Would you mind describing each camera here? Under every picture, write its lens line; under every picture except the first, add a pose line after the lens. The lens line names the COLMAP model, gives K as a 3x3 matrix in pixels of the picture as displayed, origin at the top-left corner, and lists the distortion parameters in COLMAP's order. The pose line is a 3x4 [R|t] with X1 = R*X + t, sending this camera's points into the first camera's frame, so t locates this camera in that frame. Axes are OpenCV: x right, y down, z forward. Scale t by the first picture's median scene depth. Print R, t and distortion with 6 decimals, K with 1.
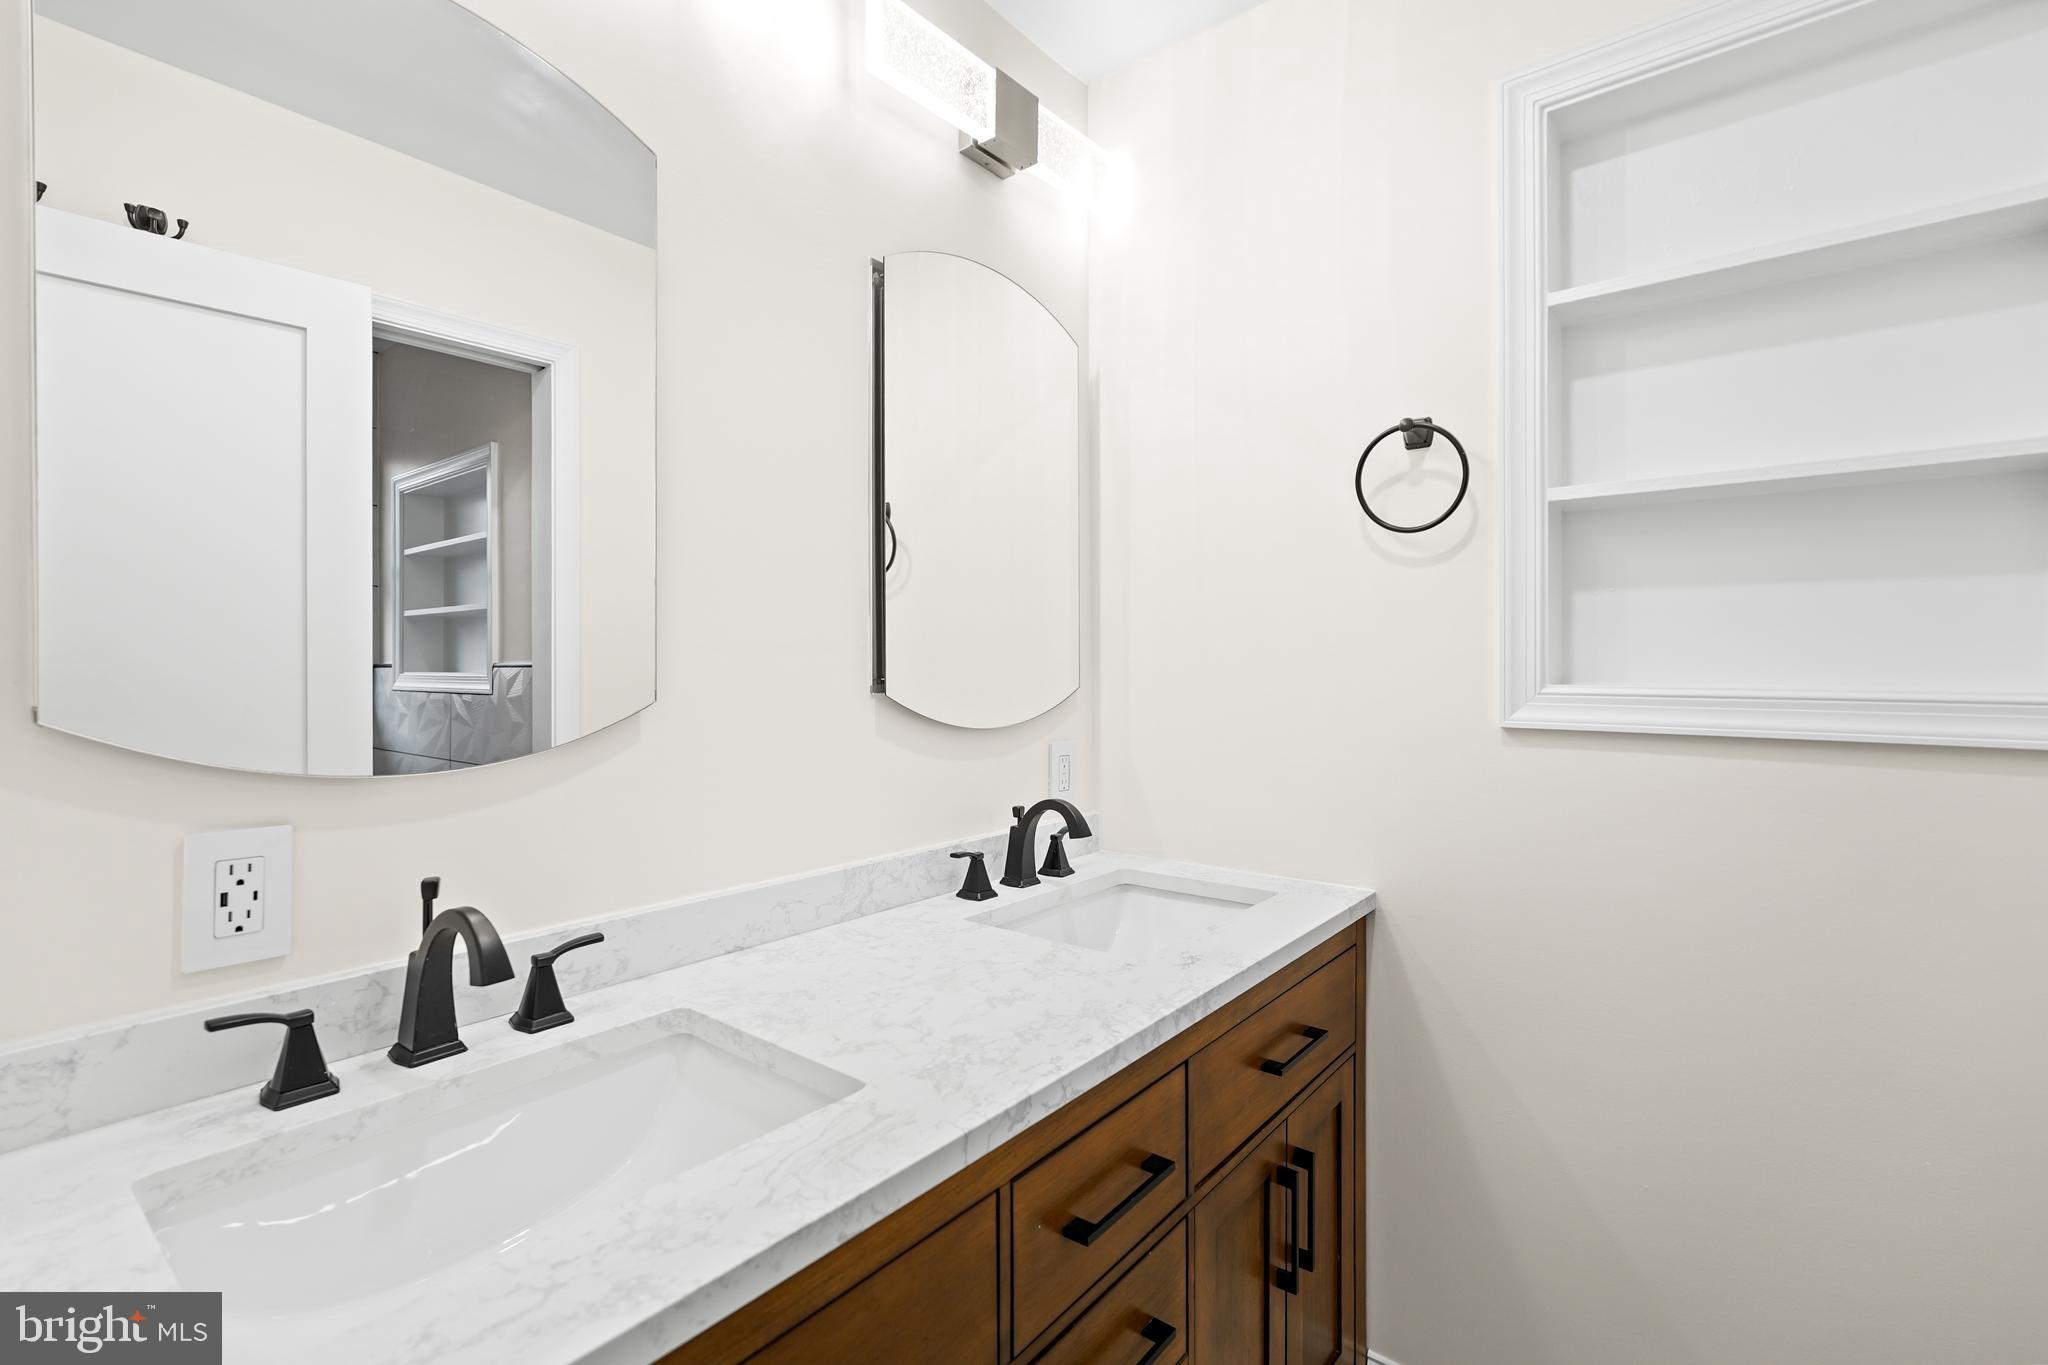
lens RADIAL K [[908.0, 0, 1026.9], [0, 908.0, 674.5], [0, 0, 1]] dist [-0.005758, 0.000659]
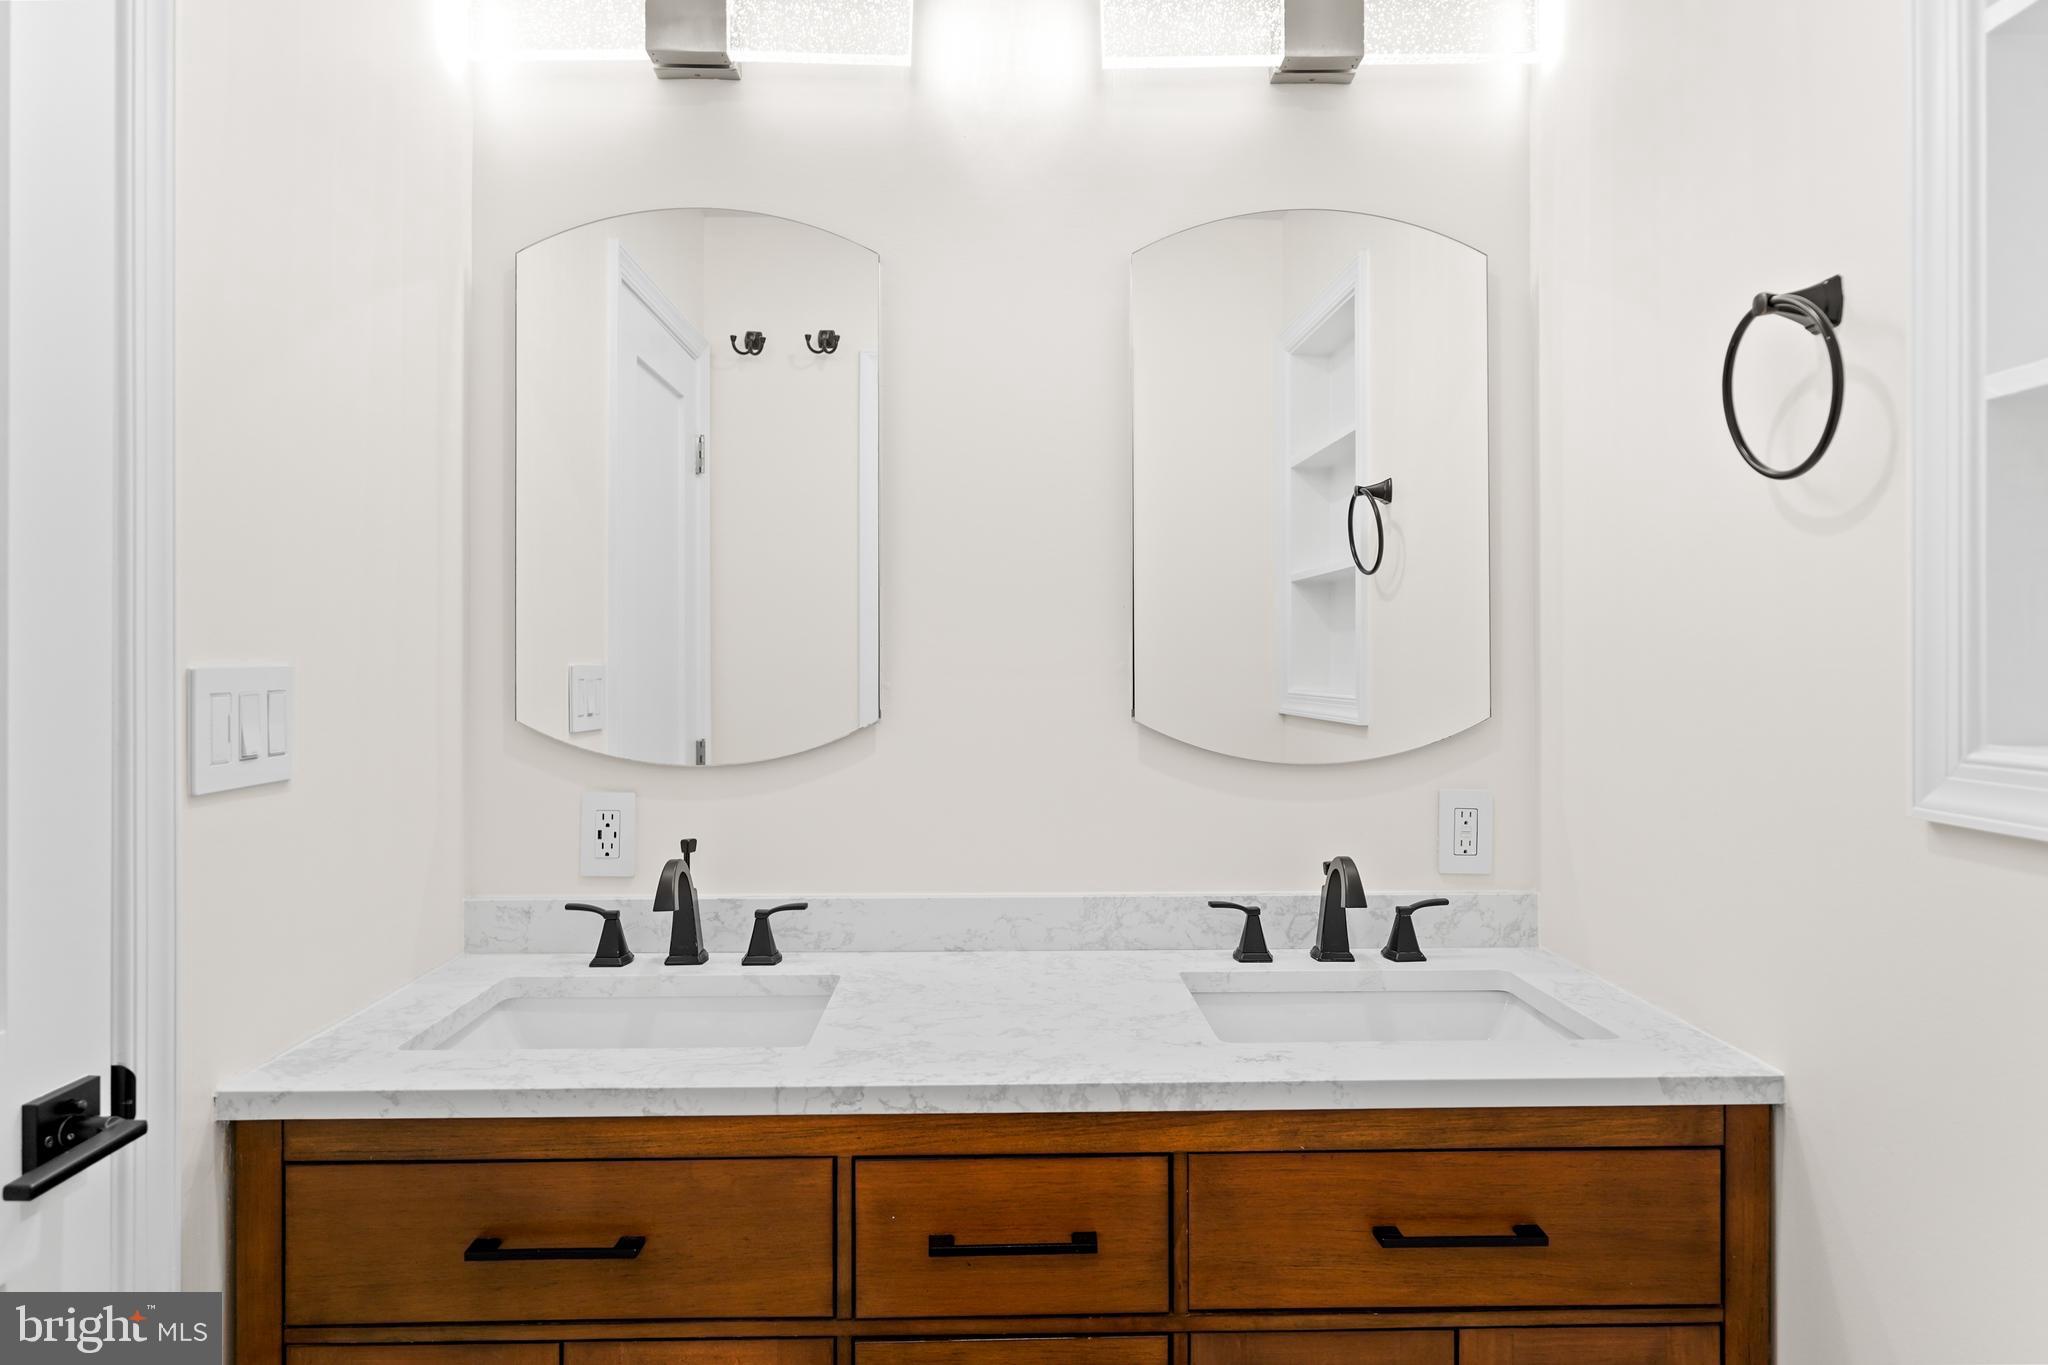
lens RADIAL K [[1188.3, 0, 1024.0], [0, 1188.3, 682.5], [0, 0, 1]] dist [-0.007751, 0.000541]
pose [[0.651880, 0.010723, -0.758246, 1.027277], [-0.006299, 0.999942, 0.008726, -0.038599], [0.758296, -0.000912, 0.651910, 0.165711]]
